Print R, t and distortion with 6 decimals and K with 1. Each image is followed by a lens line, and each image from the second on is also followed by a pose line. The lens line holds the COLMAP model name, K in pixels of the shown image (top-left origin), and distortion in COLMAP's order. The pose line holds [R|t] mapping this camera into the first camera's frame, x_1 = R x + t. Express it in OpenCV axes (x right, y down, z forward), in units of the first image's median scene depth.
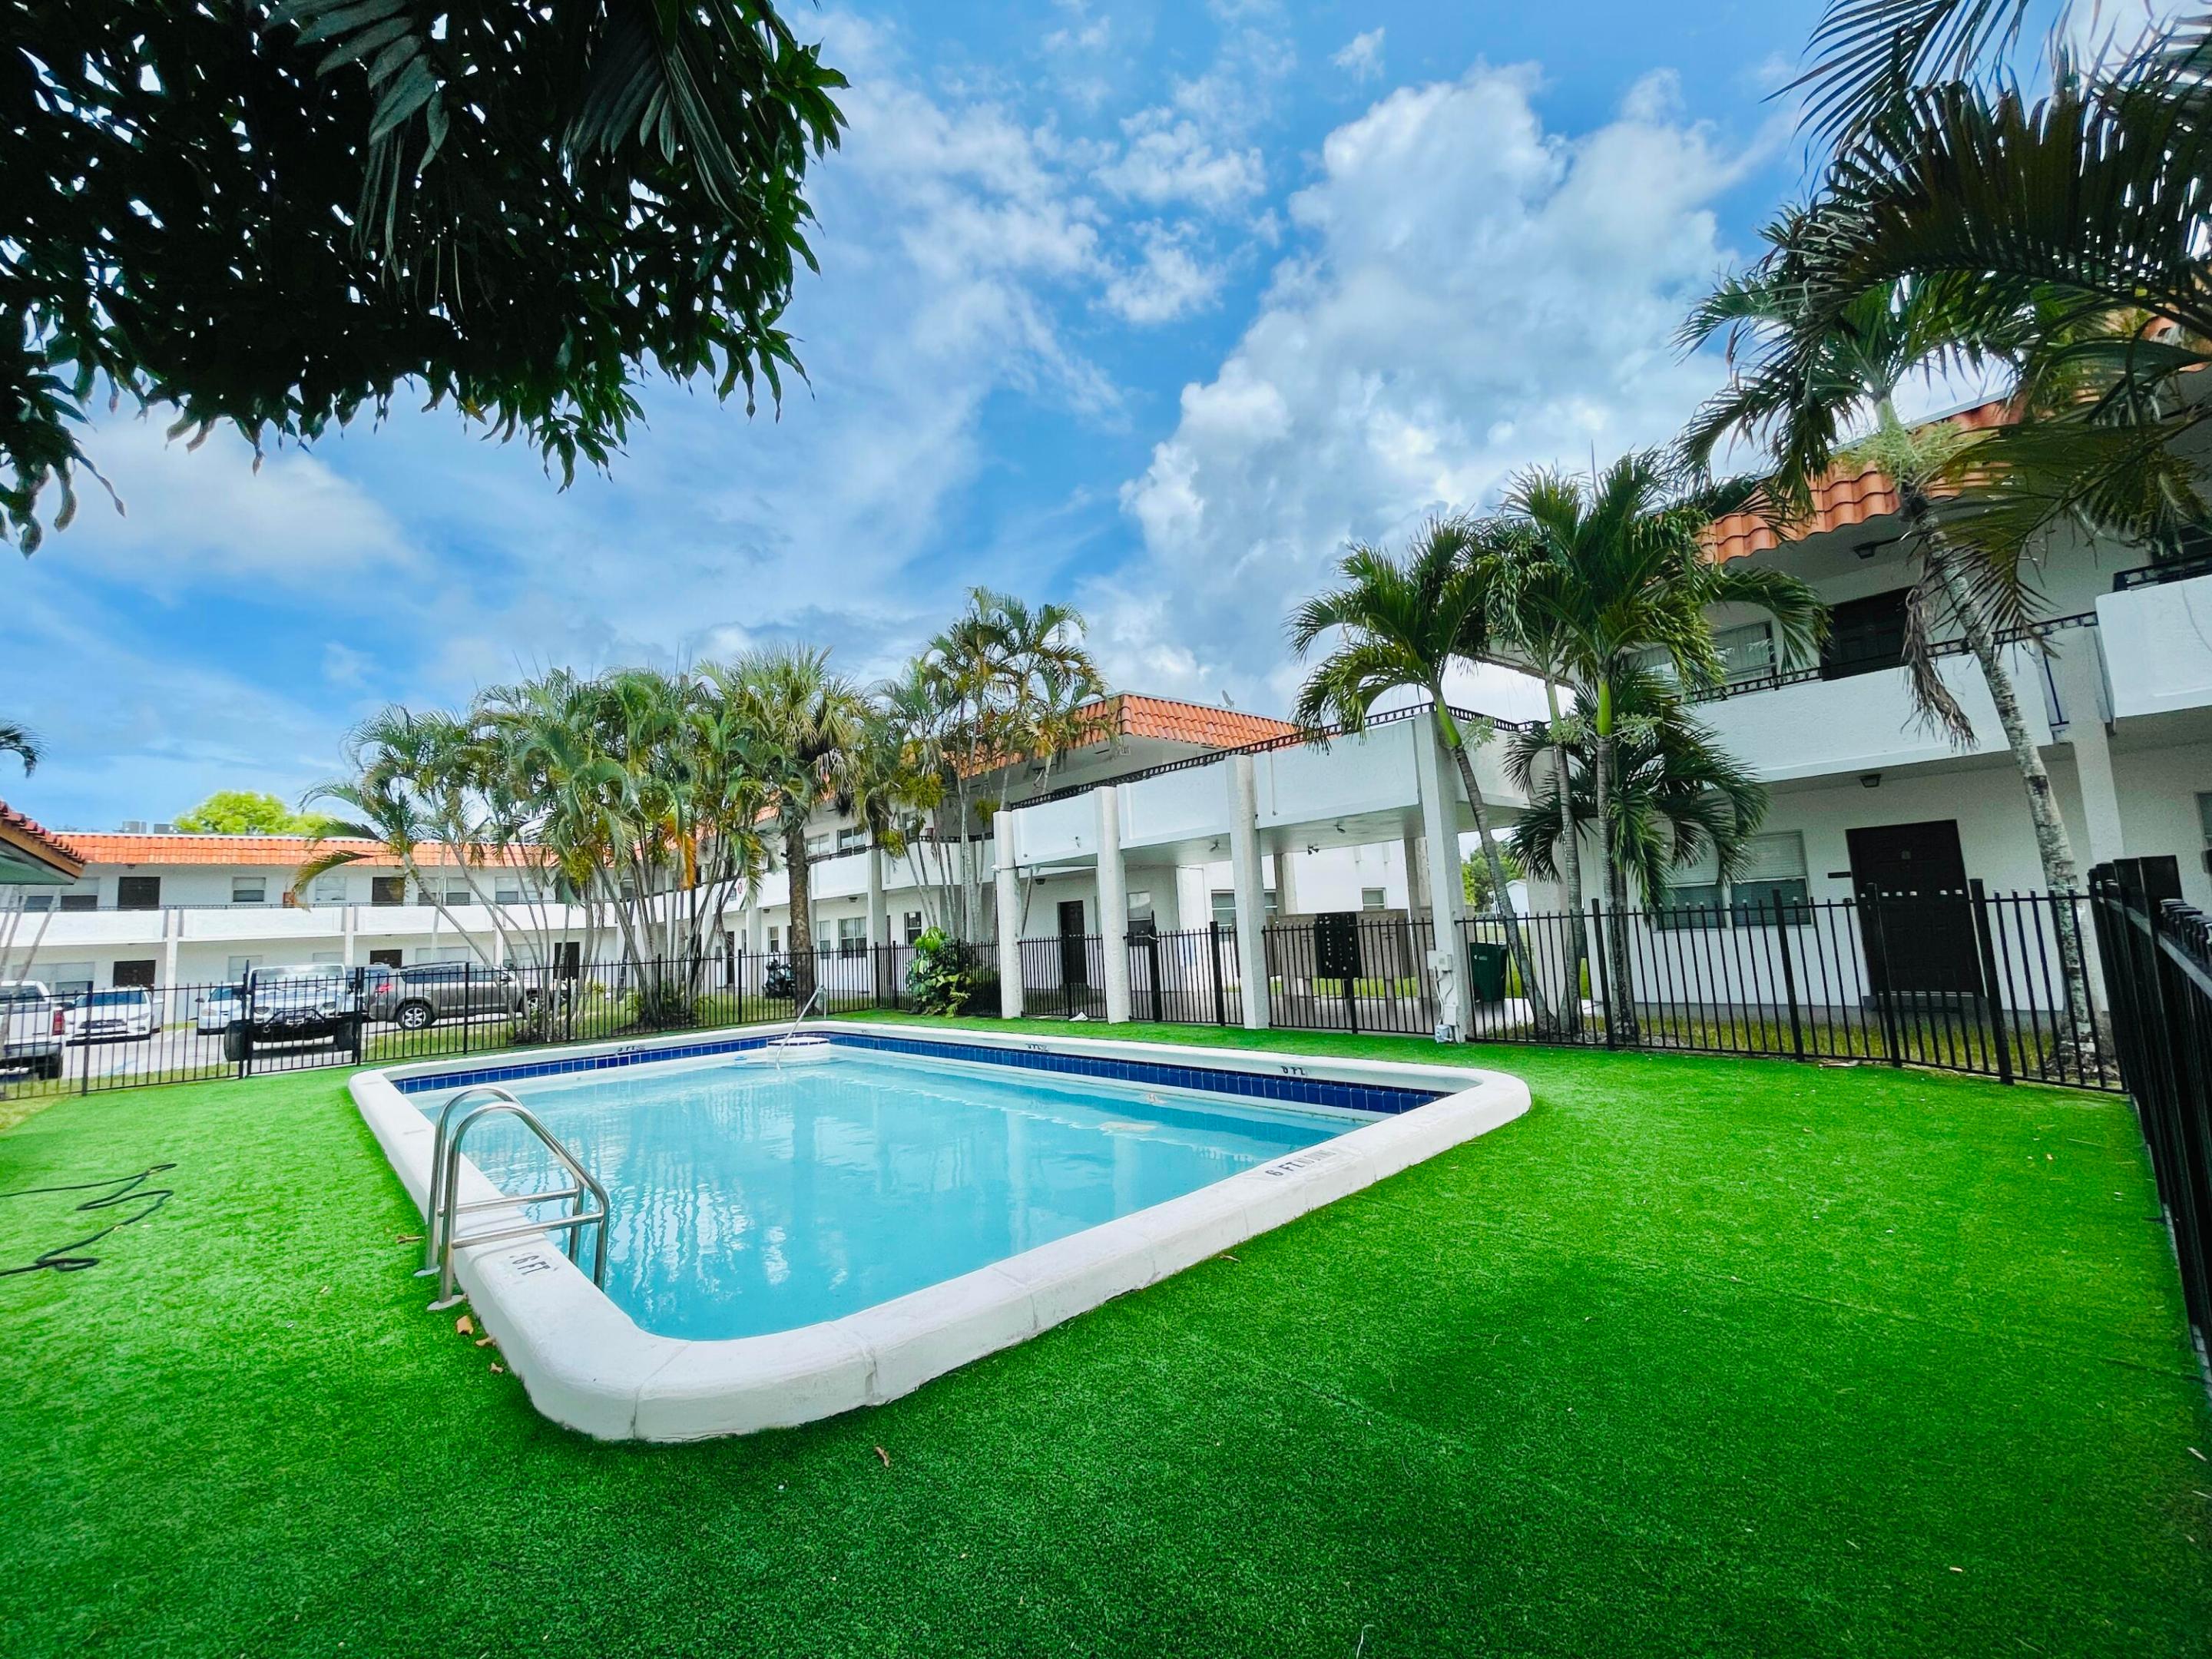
lens RADIAL K [[880.6, 0, 1099.8], [0, 880.6, 822.2], [0, 0, 1]] dist [0.008969, -0.000073]
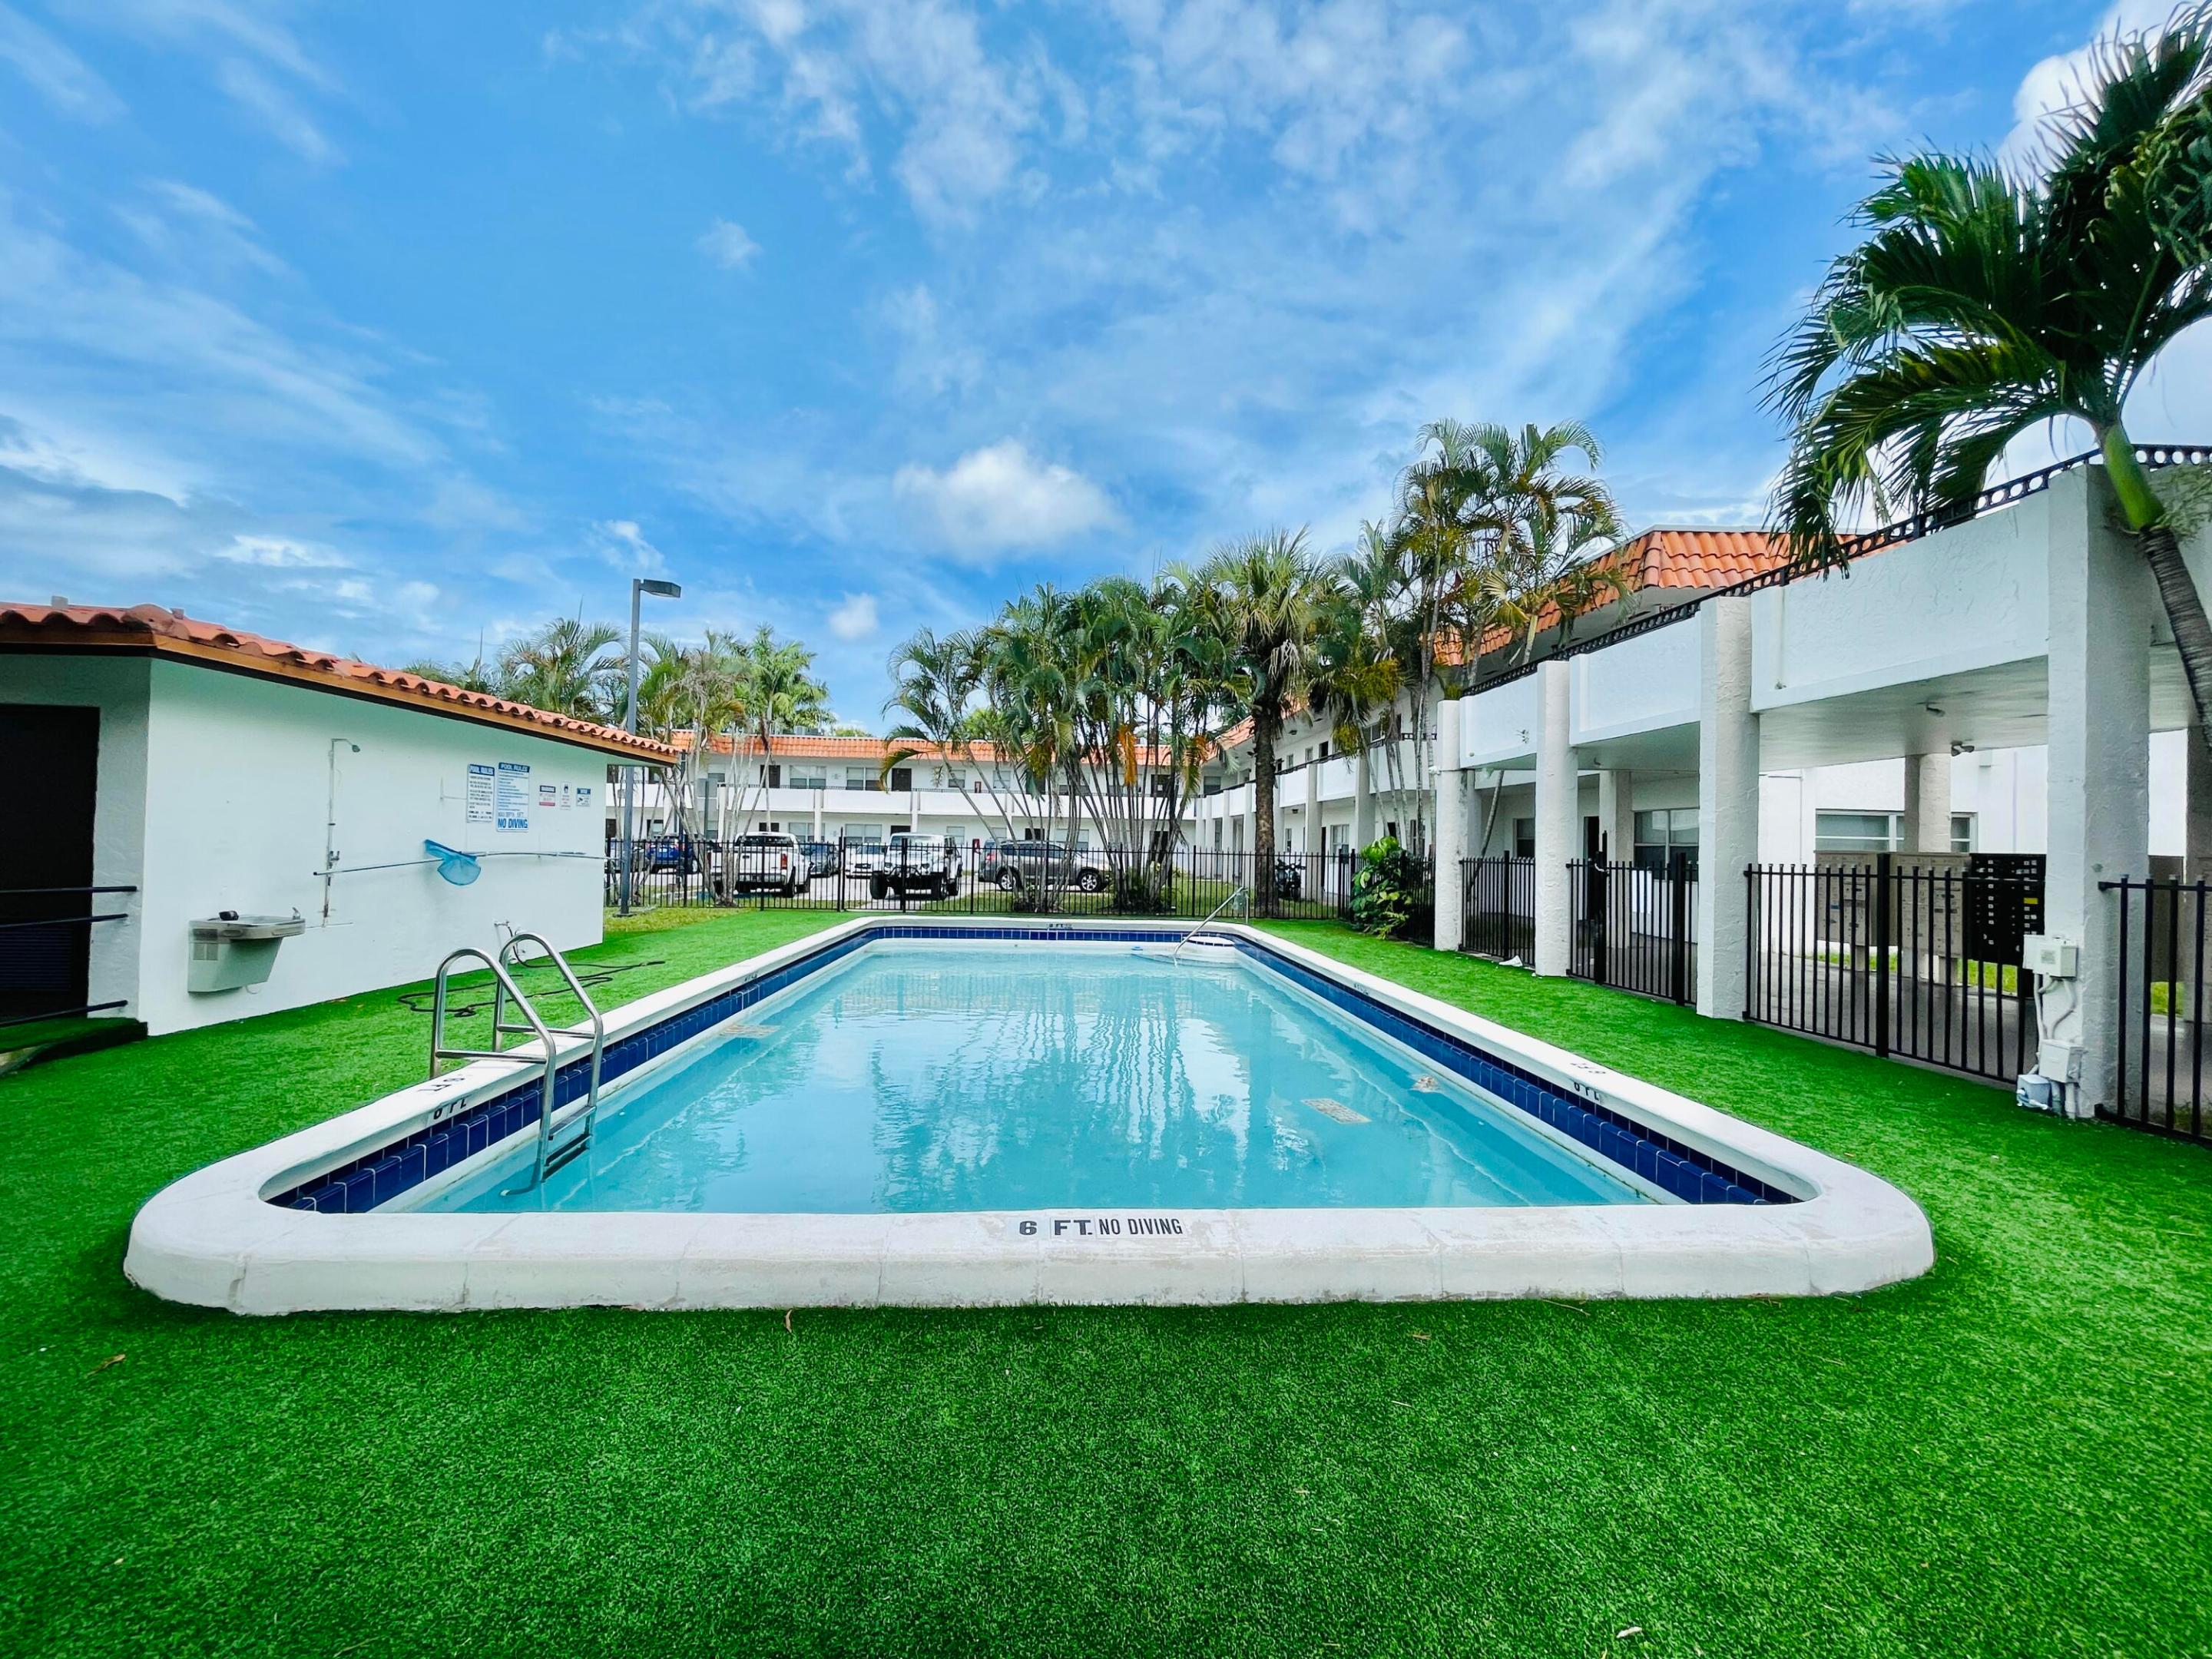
lens RADIAL K [[890.3, 0, 1094.1], [0, 890.3, 831.7], [0, 0, 1]] dist [-0.000692, 0.000258]
pose [[0.771370, 0.059904, -0.633562, 0.186570], [0.015924, 0.993431, 0.113318, 0.010592], [0.636188, -0.097499, 0.765349, 0.165455]]
